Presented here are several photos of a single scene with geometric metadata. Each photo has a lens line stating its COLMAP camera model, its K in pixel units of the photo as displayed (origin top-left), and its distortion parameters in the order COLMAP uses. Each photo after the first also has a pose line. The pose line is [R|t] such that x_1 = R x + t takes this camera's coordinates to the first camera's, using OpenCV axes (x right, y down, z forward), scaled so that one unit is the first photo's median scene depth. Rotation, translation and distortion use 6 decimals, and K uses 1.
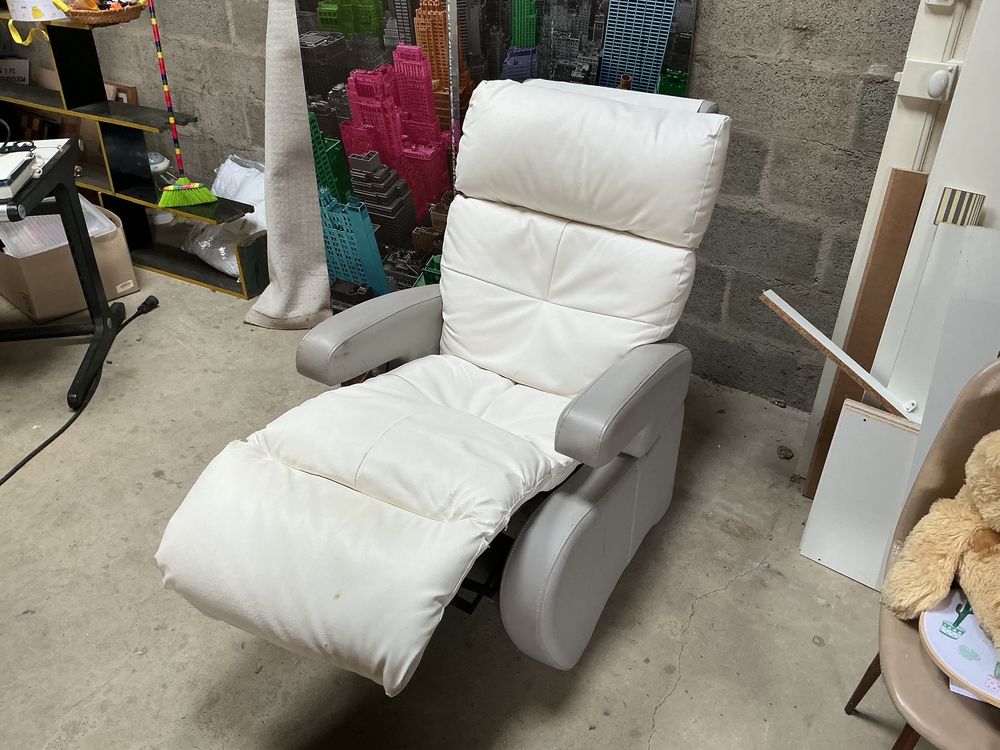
lens RADIAL K [[832.8, 0, 495.5], [0, 832.8, 373.4], [0, 0, 1]] dist [0.118978, -0.260267]
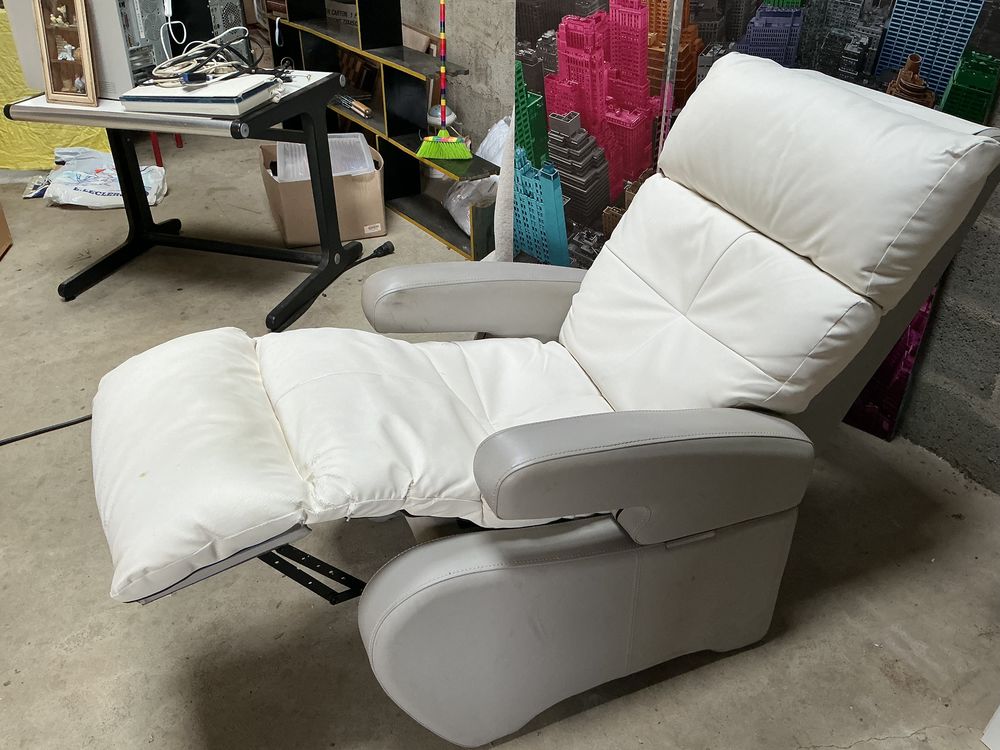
lens RADIAL K [[832.8, 0, 495.5], [0, 832.8, 373.4], [0, 0, 1]] dist [0.118978, -0.260267]
pose [[0.898656, 0.230490, -0.373219, 0.165480], [-0.227889, 0.972311, 0.051749, -0.025704], [0.374813, 0.038548, 0.926299, 0.164485]]
